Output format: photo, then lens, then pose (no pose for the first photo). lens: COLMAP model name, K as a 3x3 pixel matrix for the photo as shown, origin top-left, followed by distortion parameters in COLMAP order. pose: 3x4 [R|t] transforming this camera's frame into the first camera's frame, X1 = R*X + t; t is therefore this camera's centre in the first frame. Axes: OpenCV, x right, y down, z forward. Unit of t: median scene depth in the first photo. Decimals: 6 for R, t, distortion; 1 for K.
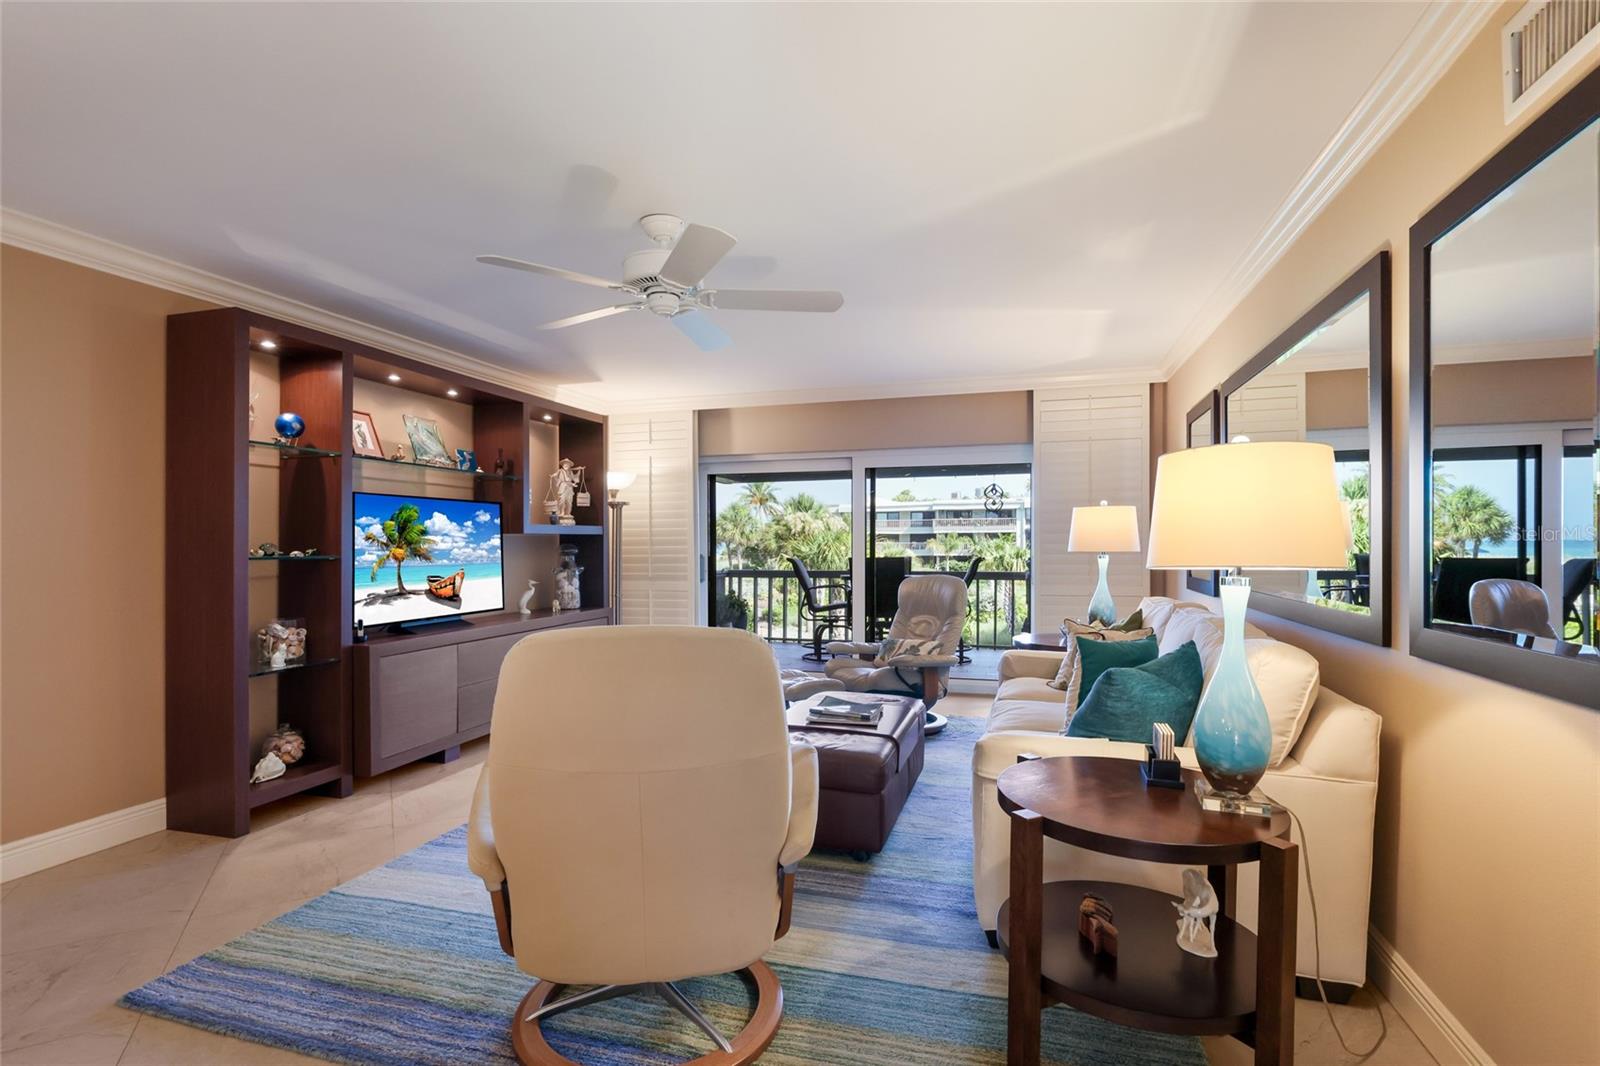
lens RADIAL K [[782.1, 0, 792.3], [0, 782.1, 545.0], [0, 0, 1]] dist [0.004093, 0.000895]
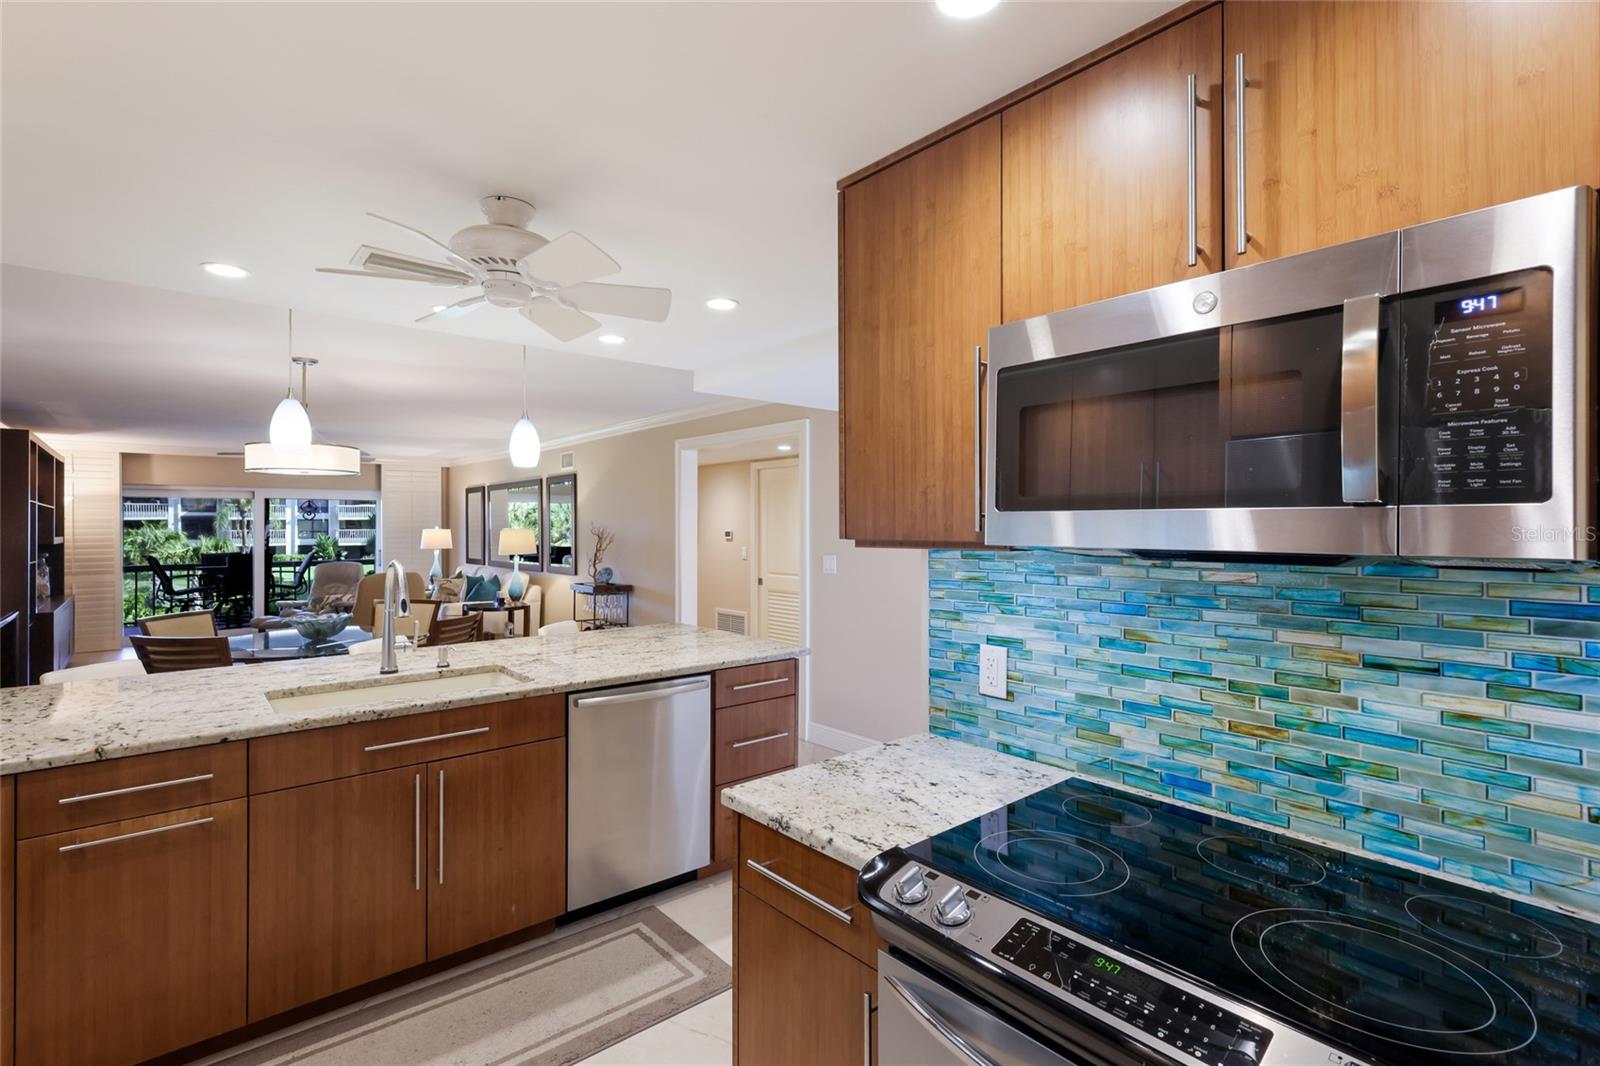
lens RADIAL K [[763.1, 0, 796.9], [0, 763.1, 520.5], [0, 0, 1]] dist [0.000757, 0.000263]
pose [[0.546747, 0.009030, 0.837249, -0.629235], [0.003215, 0.999912, -0.012885, -0.029051], [-0.837292, 0.009737, 0.546669, -0.780729]]
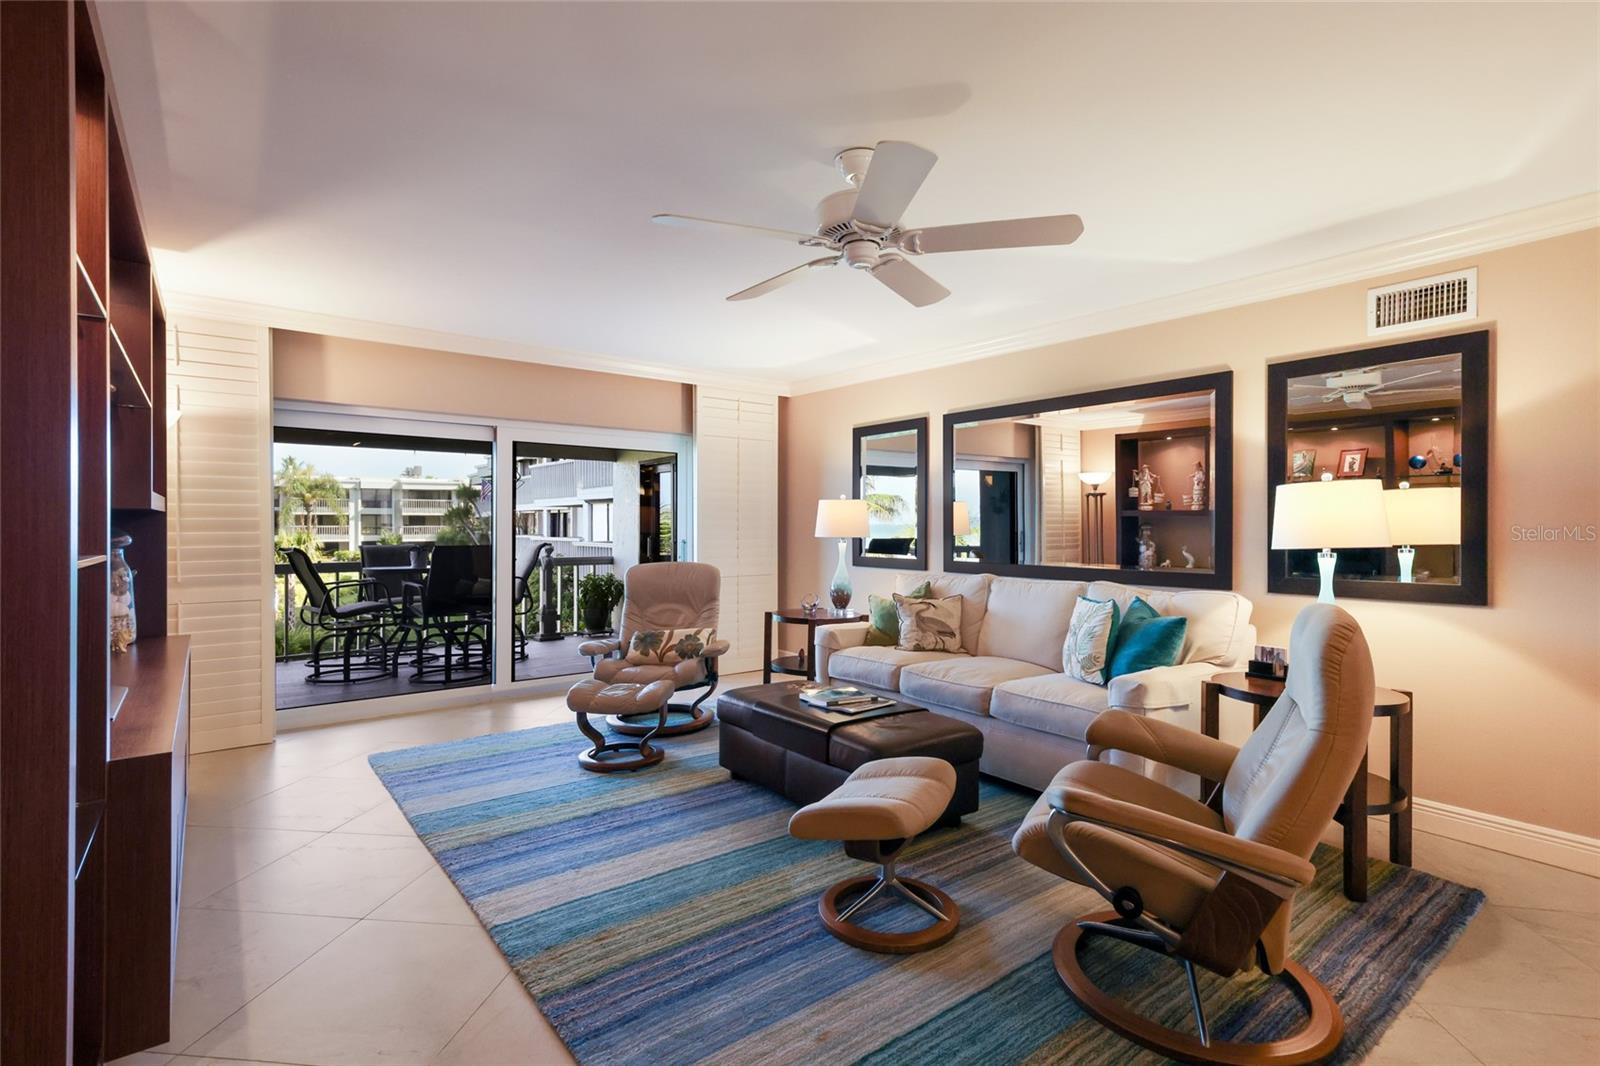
lens RADIAL K [[777.4, 0, 794.4], [0, 777.4, 531.6], [0, 0, 1]] dist [0.000252, 0.000269]
pose [[0.594072, 0.001096, 0.804411, -0.411900], [-0.003467, 0.999993, 0.001198, -0.001435], [-0.804405, -0.003501, 0.594071, 0.241586]]
